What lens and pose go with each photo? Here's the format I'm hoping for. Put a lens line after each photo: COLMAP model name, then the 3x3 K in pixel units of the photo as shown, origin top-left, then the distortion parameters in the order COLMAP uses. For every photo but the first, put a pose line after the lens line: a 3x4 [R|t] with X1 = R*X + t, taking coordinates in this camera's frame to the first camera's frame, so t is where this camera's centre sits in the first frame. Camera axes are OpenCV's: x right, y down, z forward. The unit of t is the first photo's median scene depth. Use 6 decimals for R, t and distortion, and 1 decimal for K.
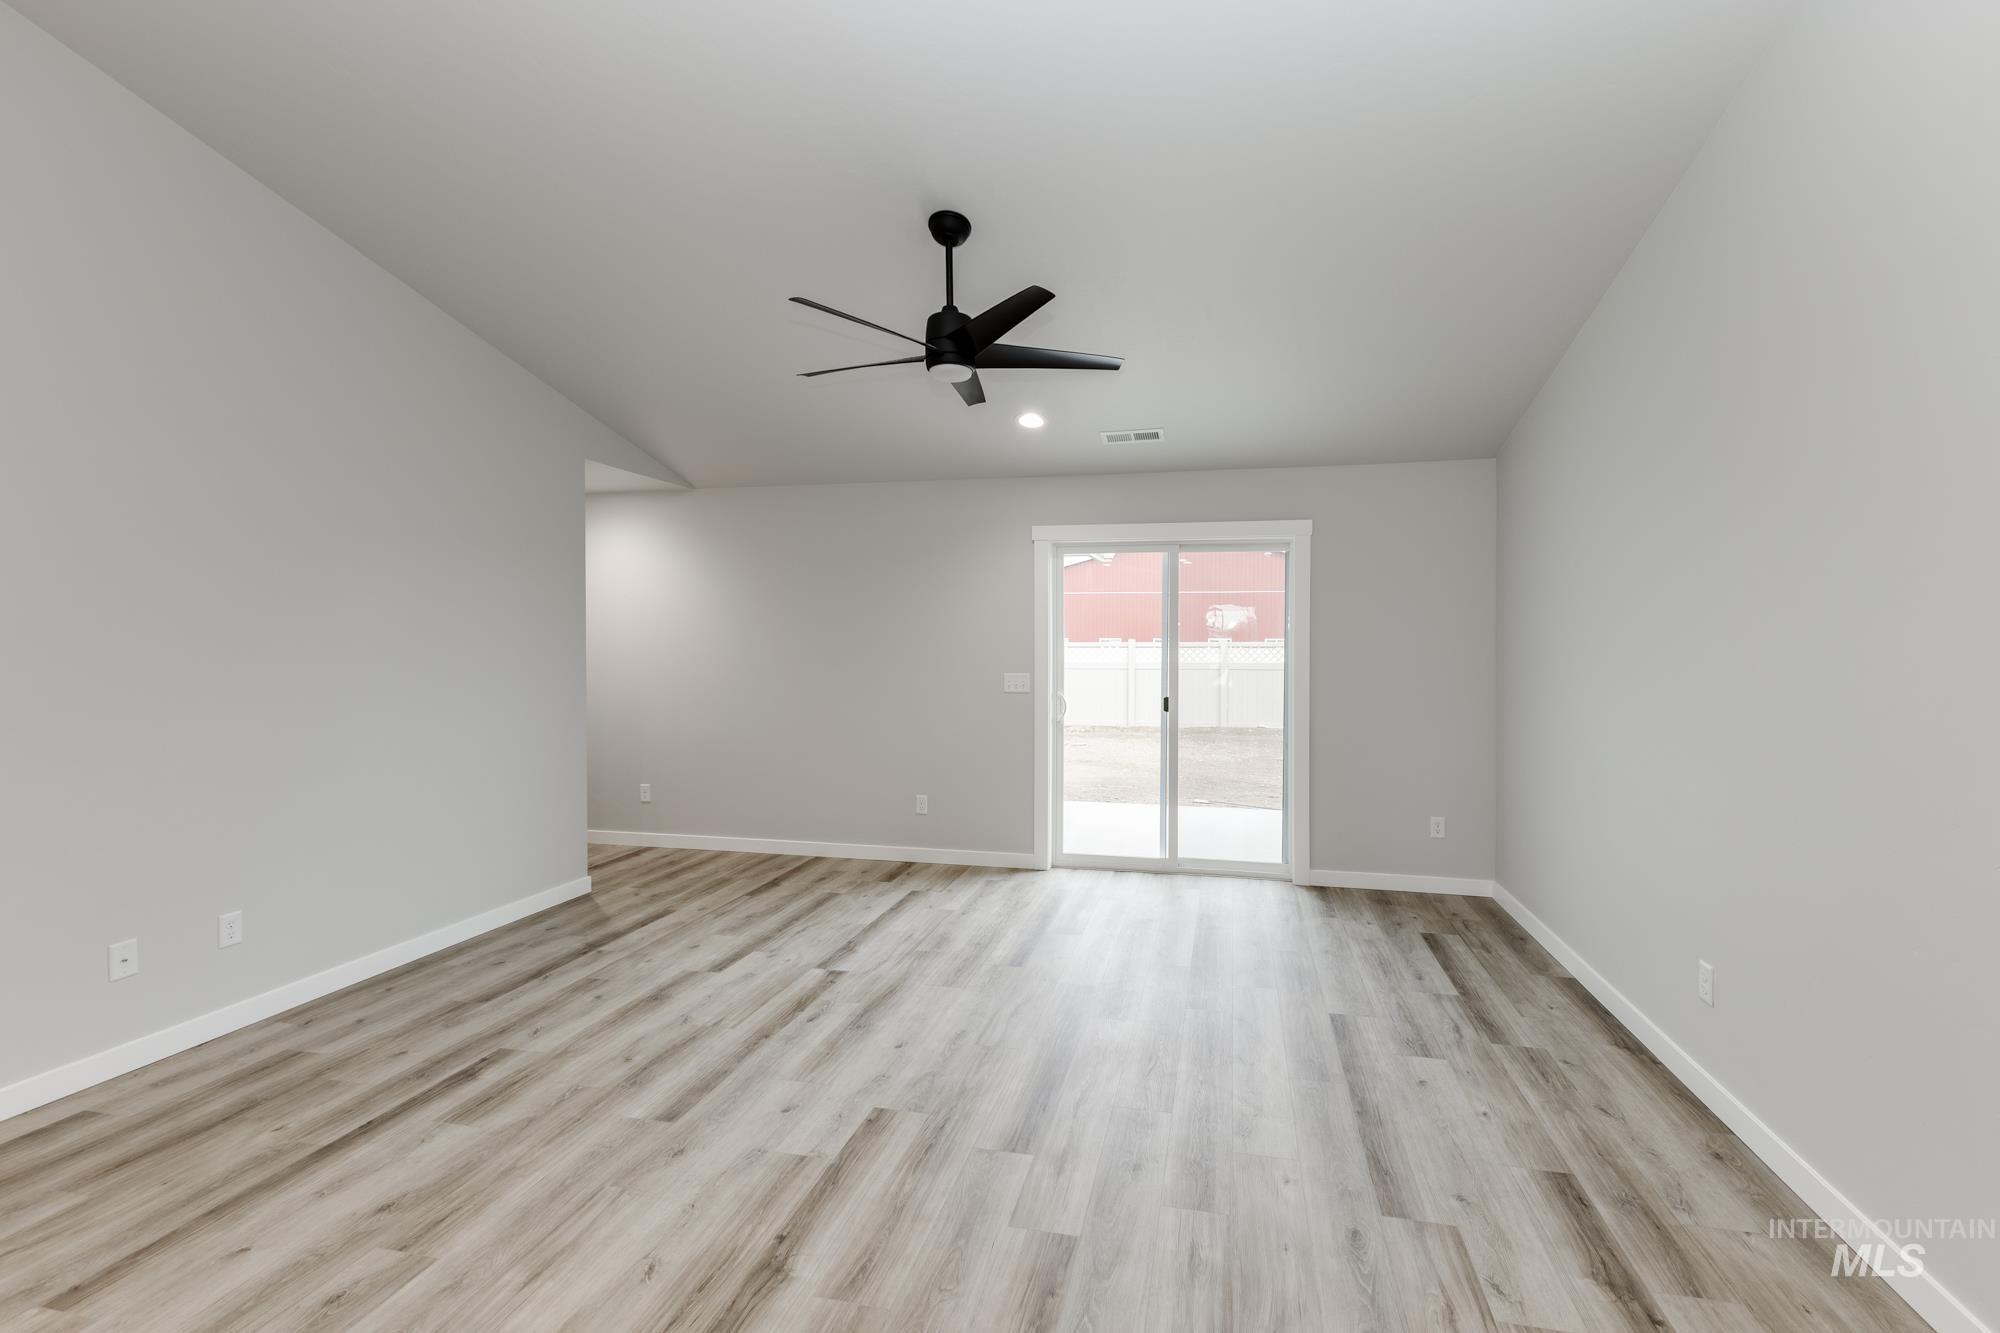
lens RADIAL K [[906.4, 0, 992.1], [0, 906.4, 651.2], [0, 0, 1]] dist [0.010162, 0.000040]
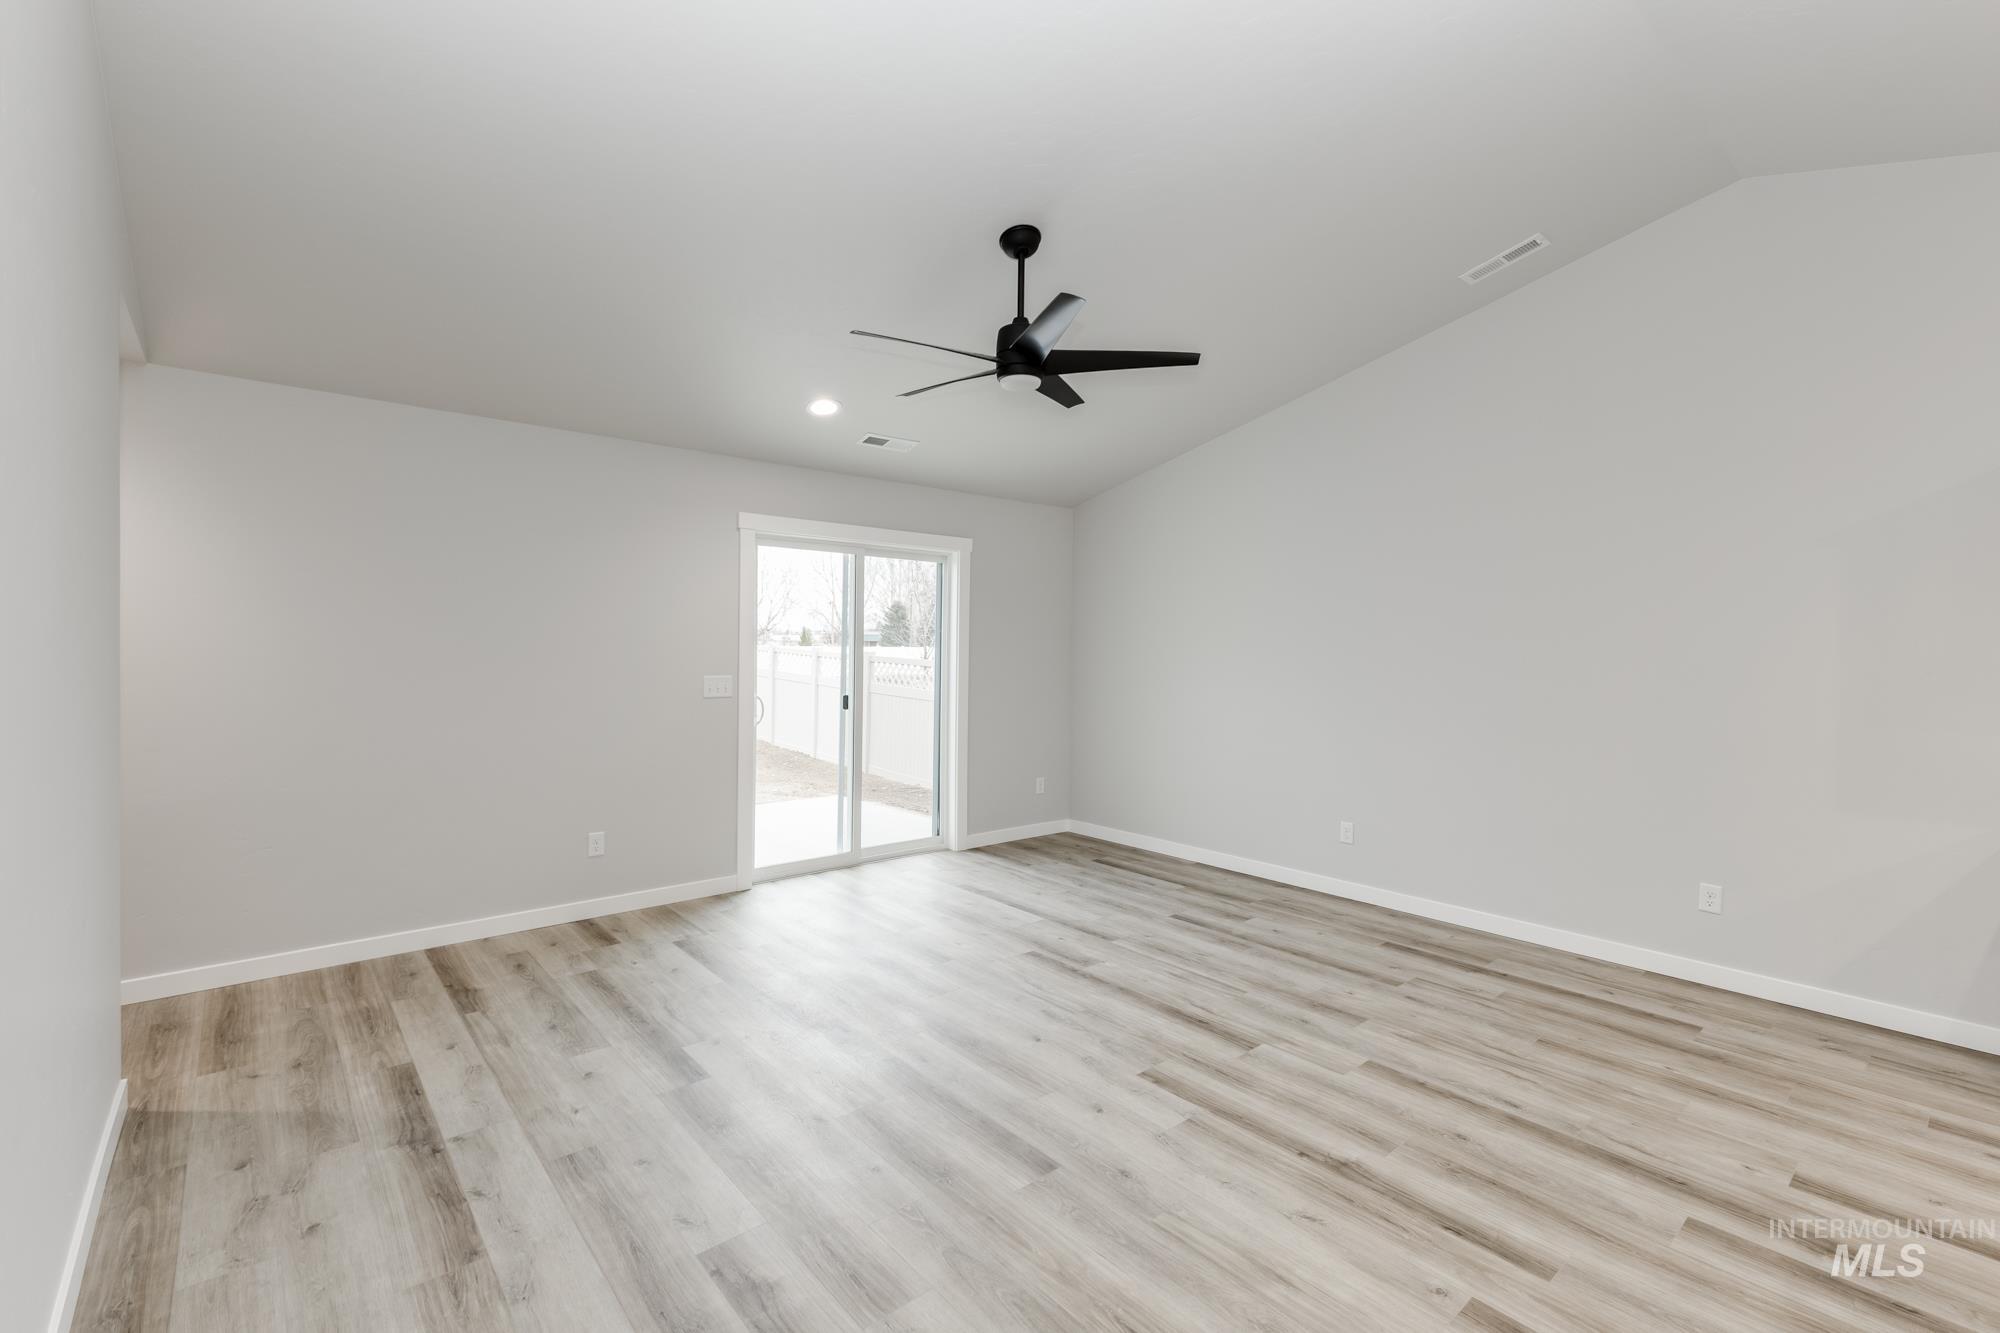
lens RADIAL K [[906.4, 0, 992.1], [0, 906.4, 651.2], [0, 0, 1]] dist [0.010162, 0.000040]
pose [[0.575415, -0.003312, 0.817855, -1.008176], [-0.001861, 0.999984, 0.005359, -0.022110], [-0.817859, -0.004606, 0.575400, 0.444412]]
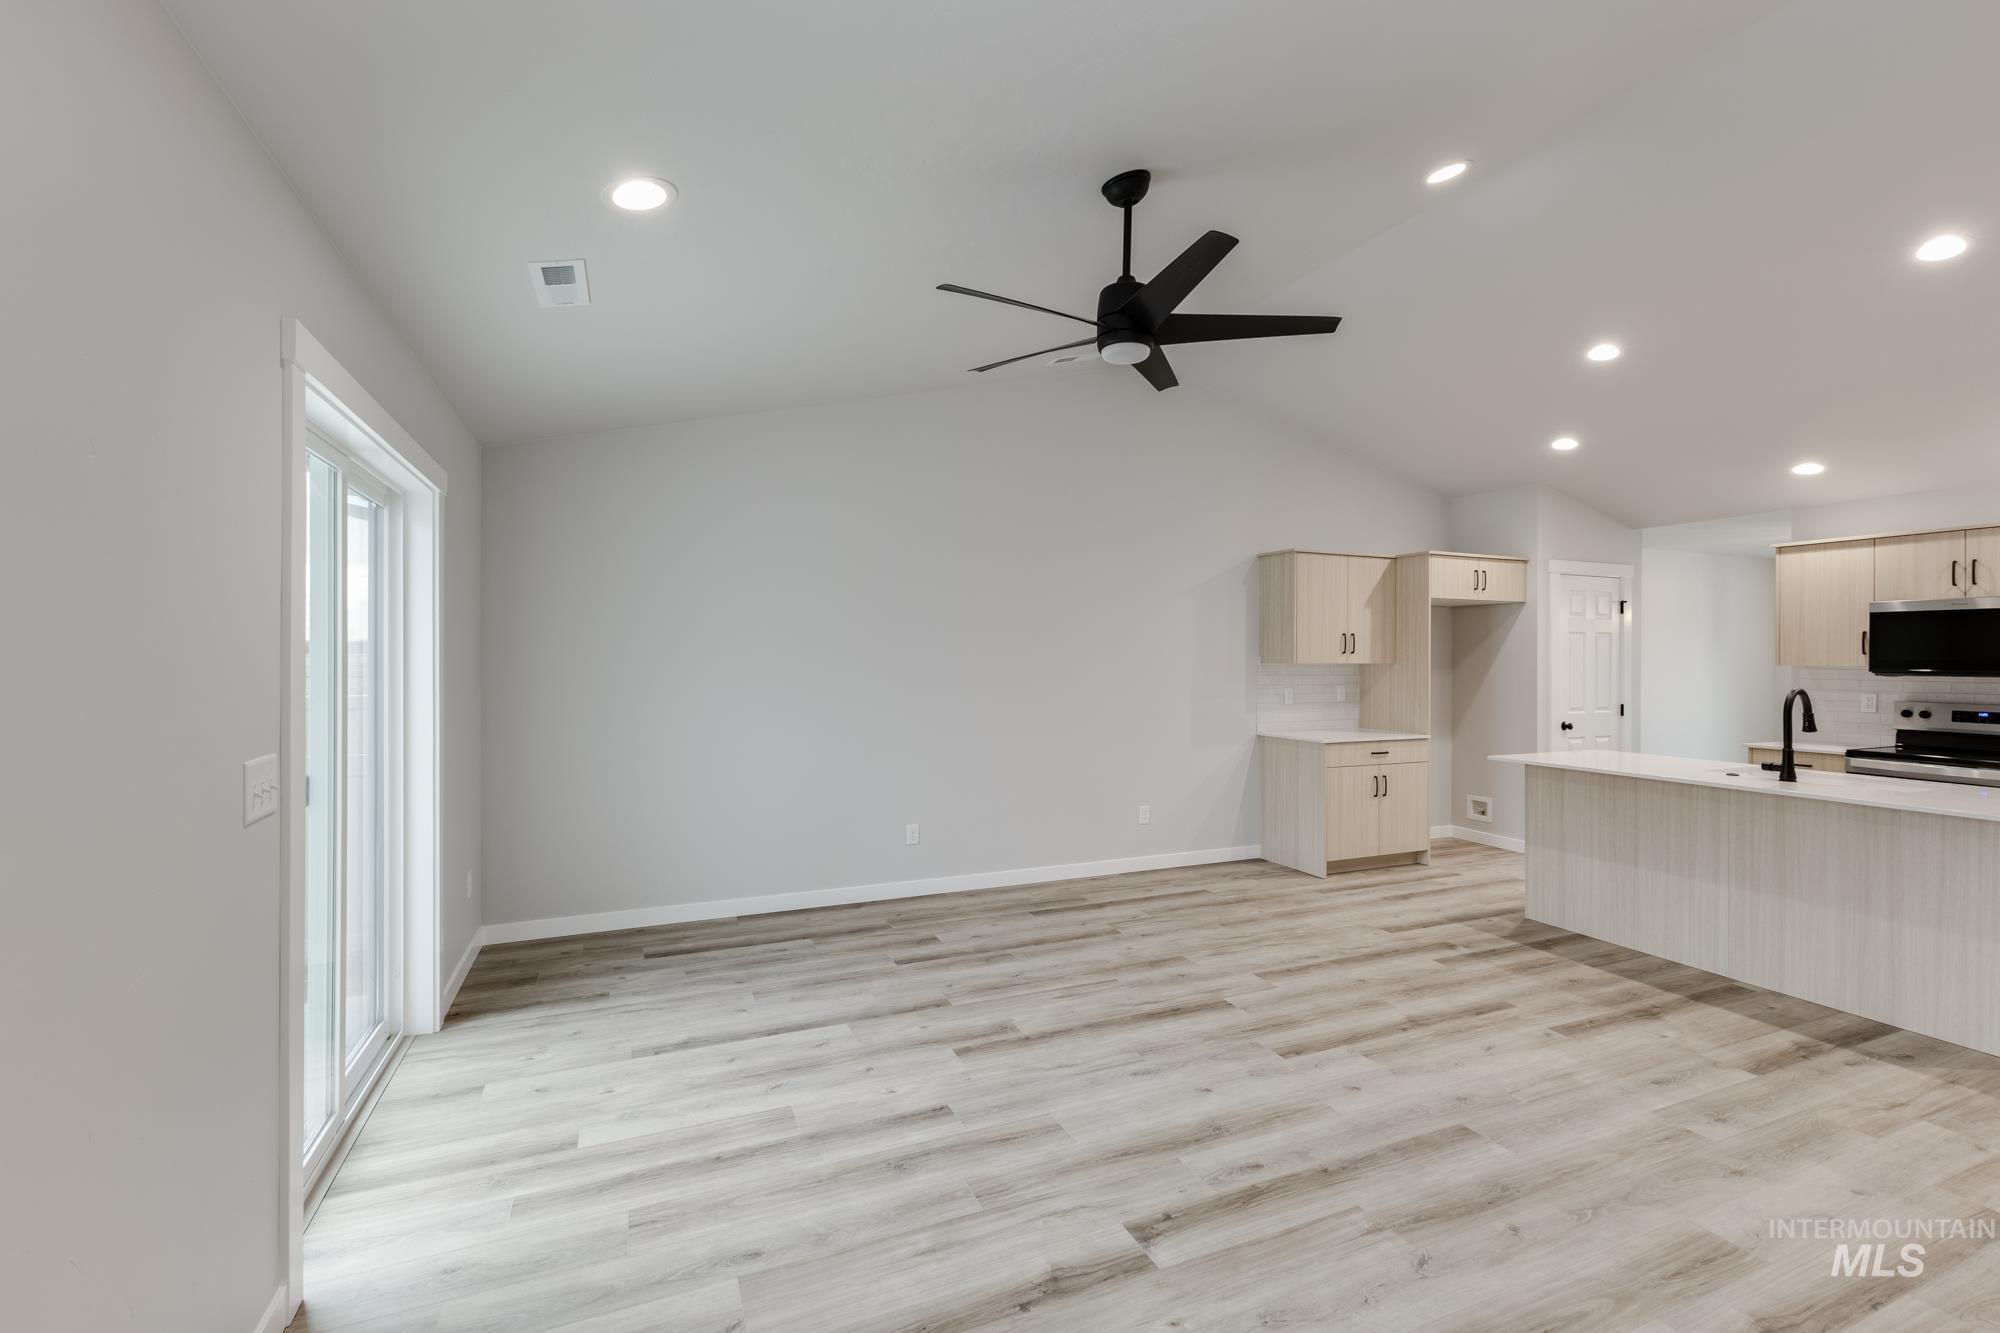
lens RADIAL K [[906.4, 0, 992.1], [0, 906.4, 651.2], [0, 0, 1]] dist [0.010162, 0.000040]
pose [[-0.640781, 0.000465, 0.767724, -0.702329], [0.002220, 0.999997, 0.001247, -0.029492], [-0.767721, 0.002503, -0.640780, 1.810735]]
